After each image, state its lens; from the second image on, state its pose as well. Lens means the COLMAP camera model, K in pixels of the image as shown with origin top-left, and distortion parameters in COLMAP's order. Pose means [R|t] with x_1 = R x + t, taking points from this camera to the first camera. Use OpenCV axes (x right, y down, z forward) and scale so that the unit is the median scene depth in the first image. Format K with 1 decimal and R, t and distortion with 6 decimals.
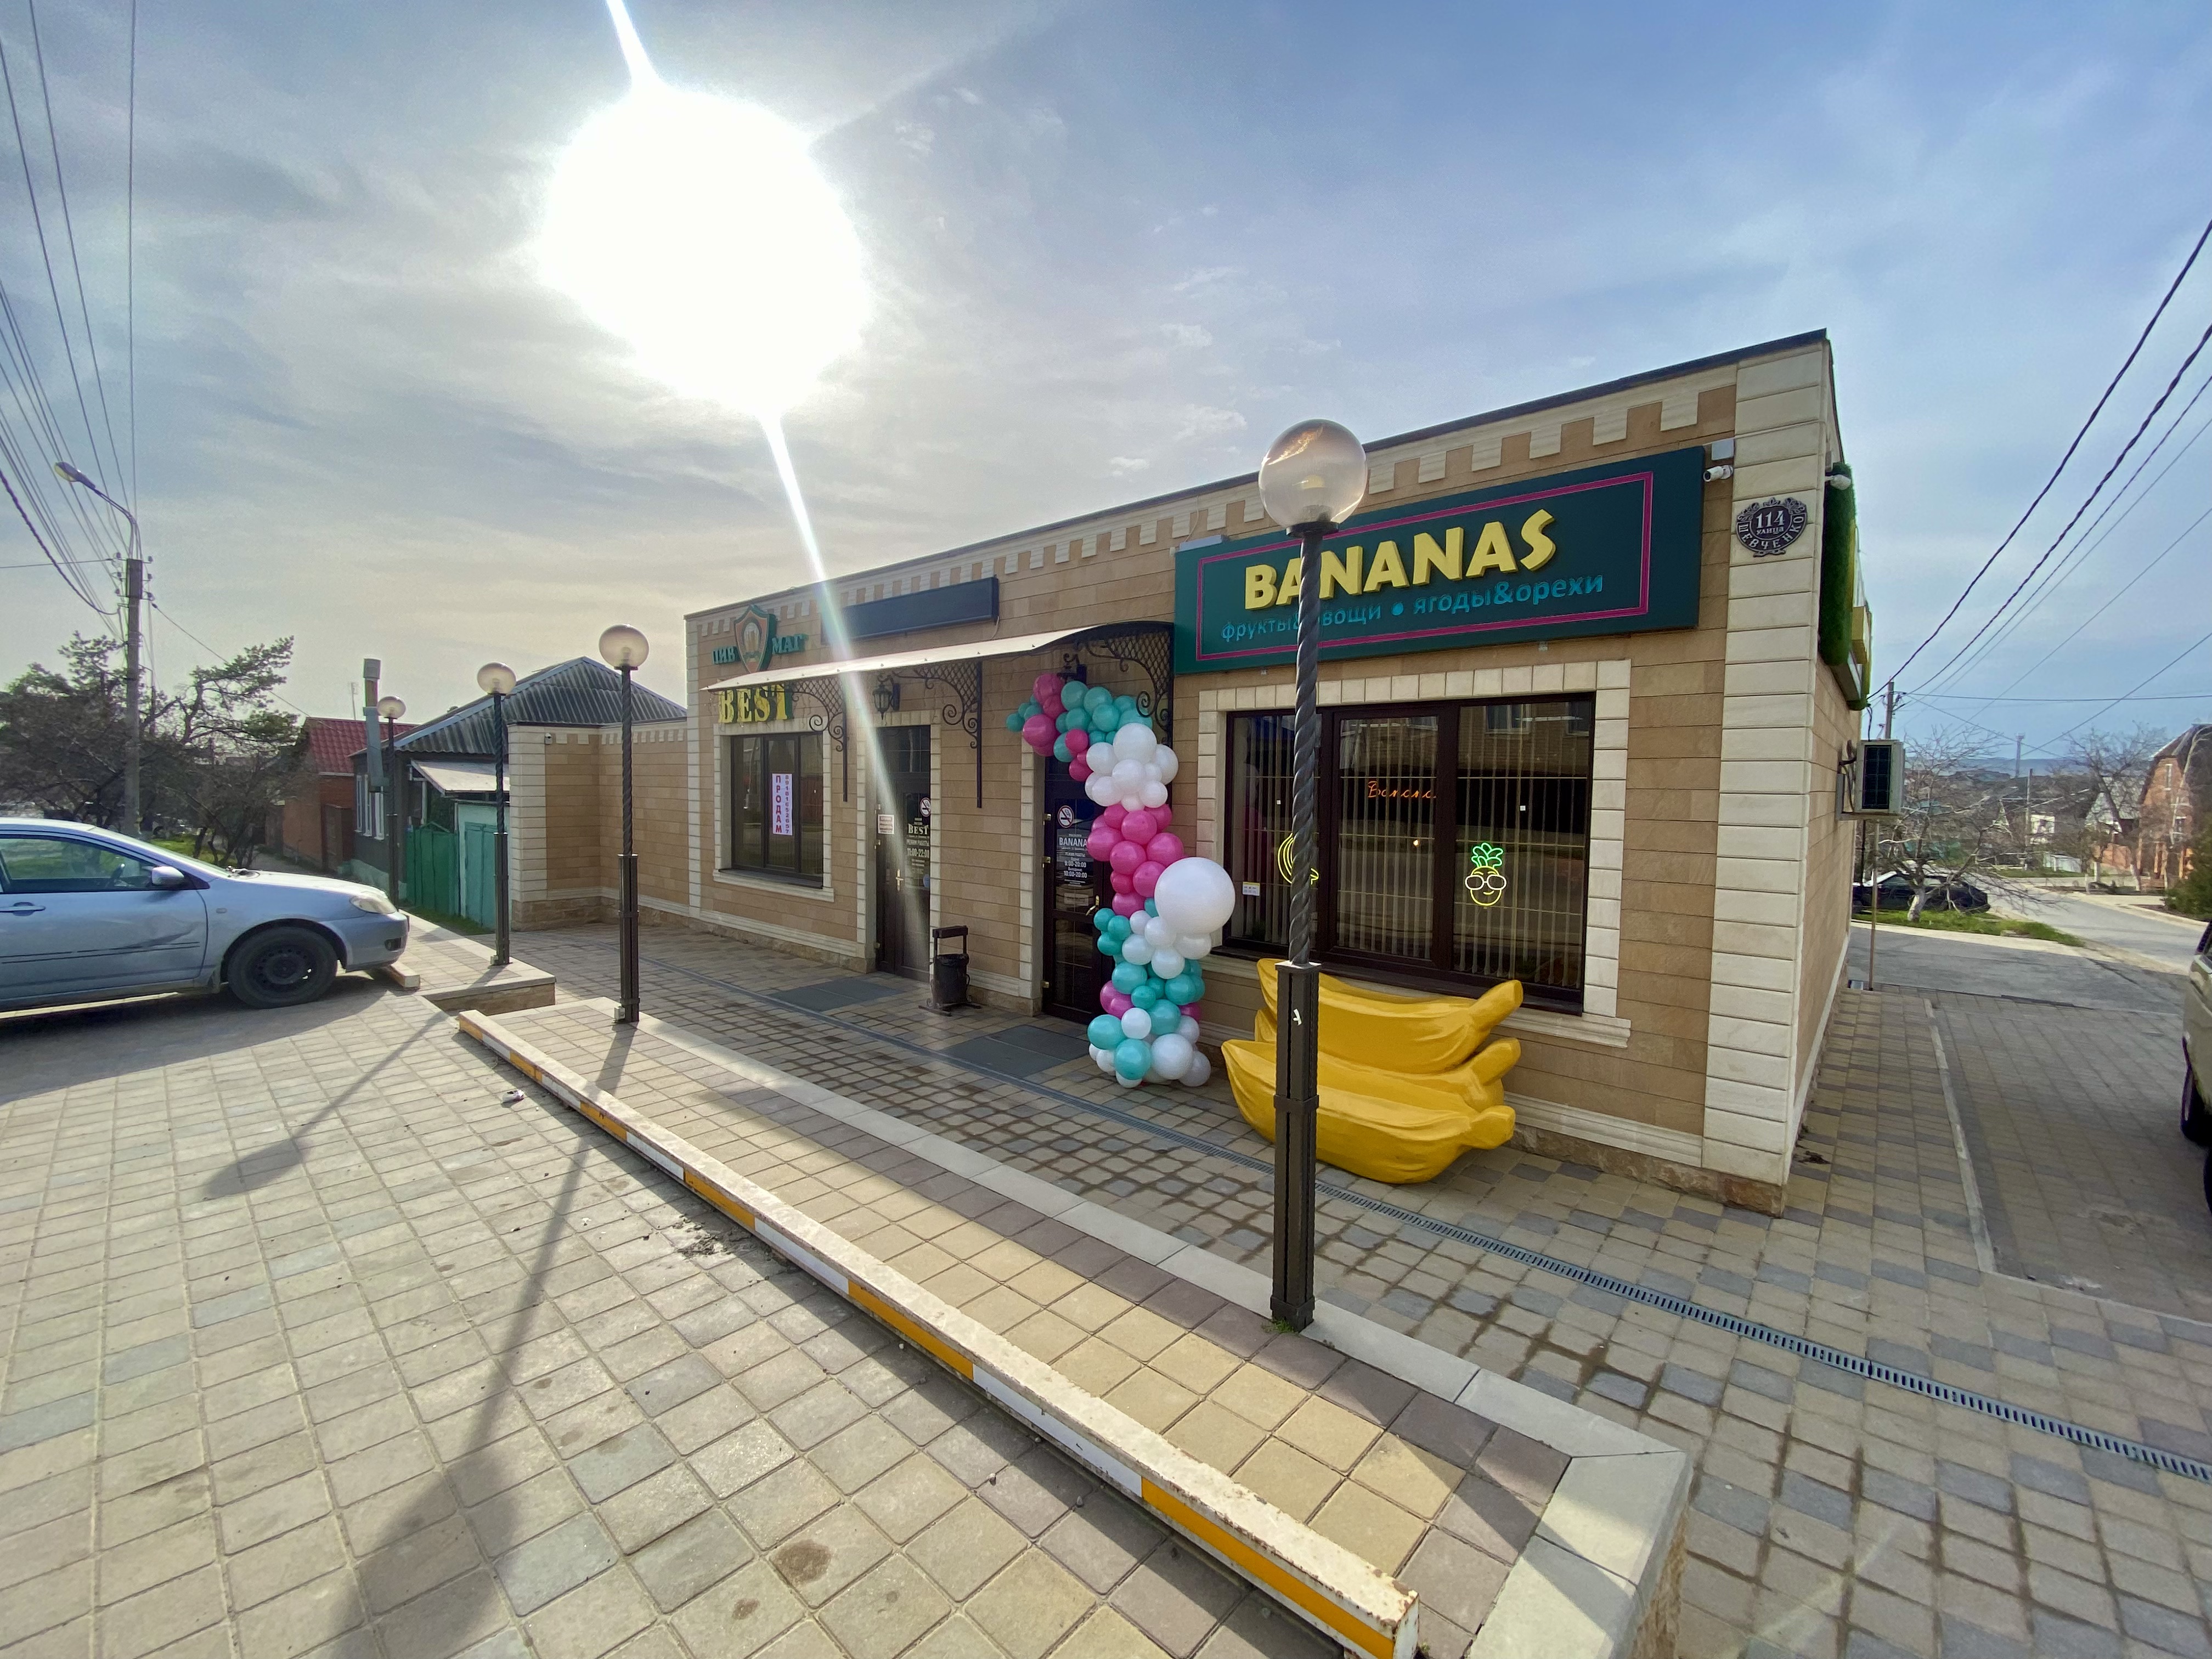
lens RADIAL K [[888.5, 0, 1079.9], [0, 888.5, 825.7], [0, 0, 1]] dist [0.039036, -0.033085]
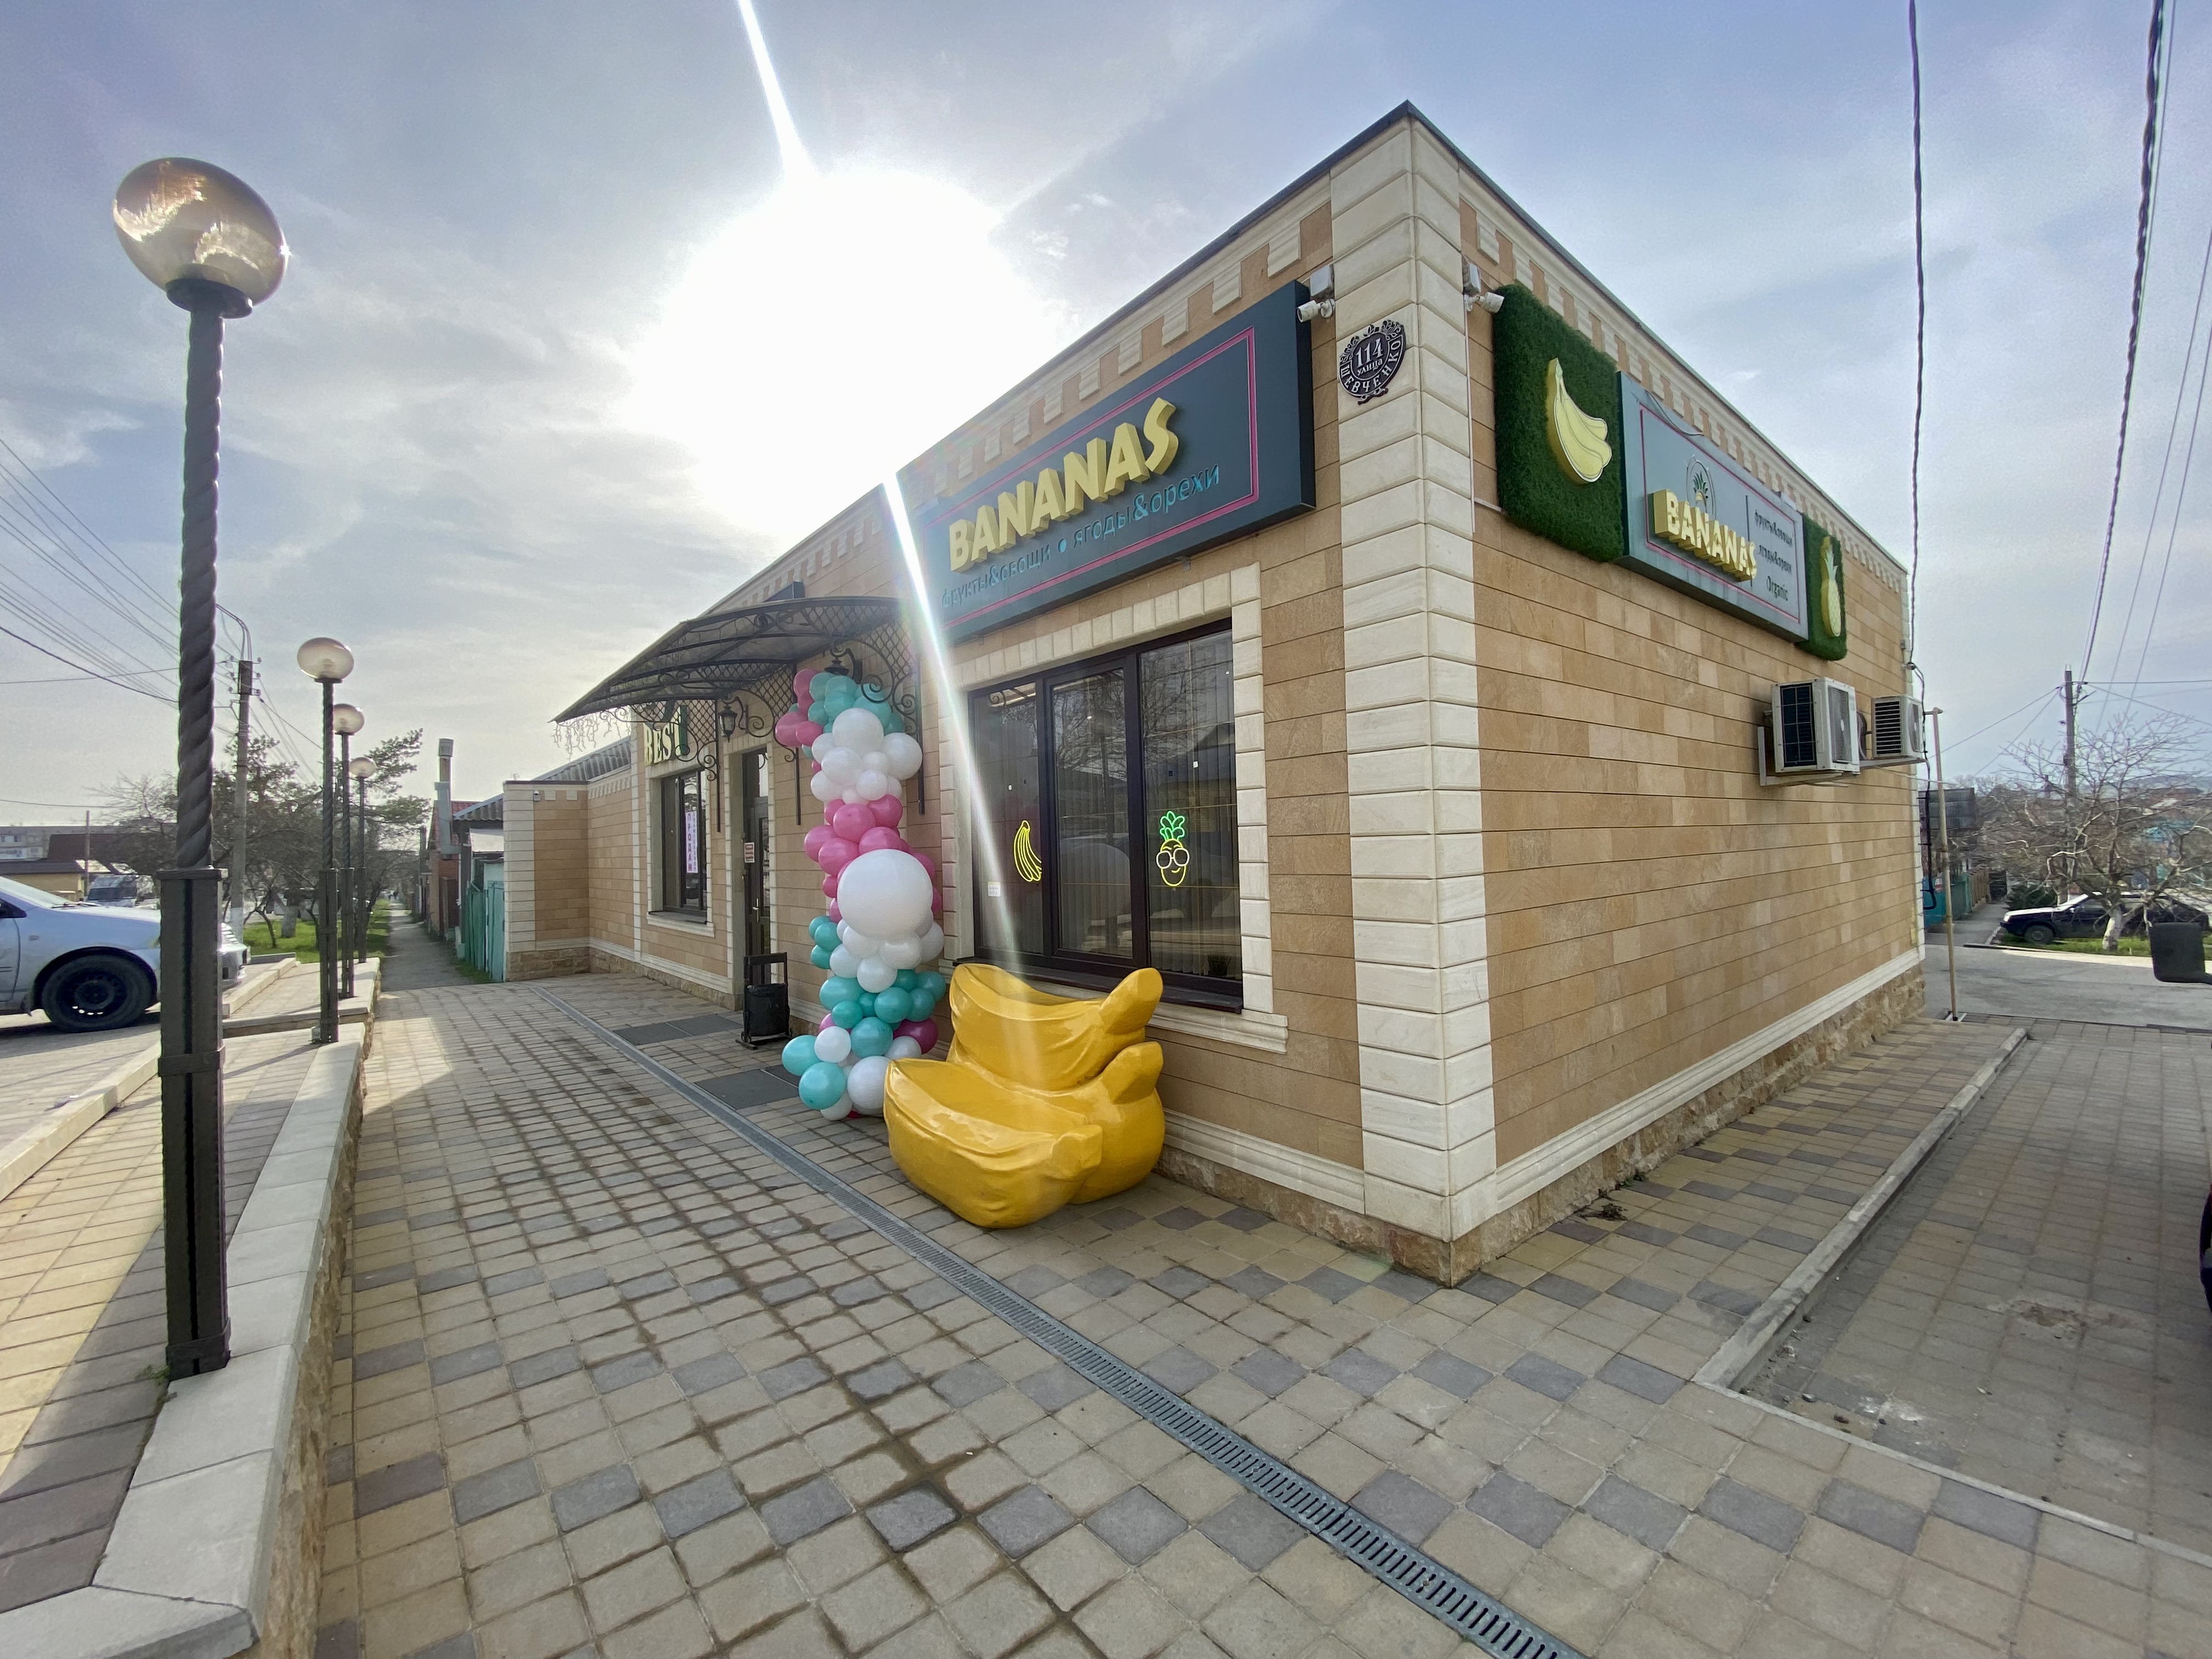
lens RADIAL K [[888.5, 0, 1079.9], [0, 888.5, 825.7], [0, 0, 1]] dist [0.039036, -0.033085]
pose [[0.987450, -0.043132, -0.151931, 0.525455], [0.032312, 0.996810, -0.072977, 0.095896], [0.154594, 0.067152, 0.985693, 0.190089]]
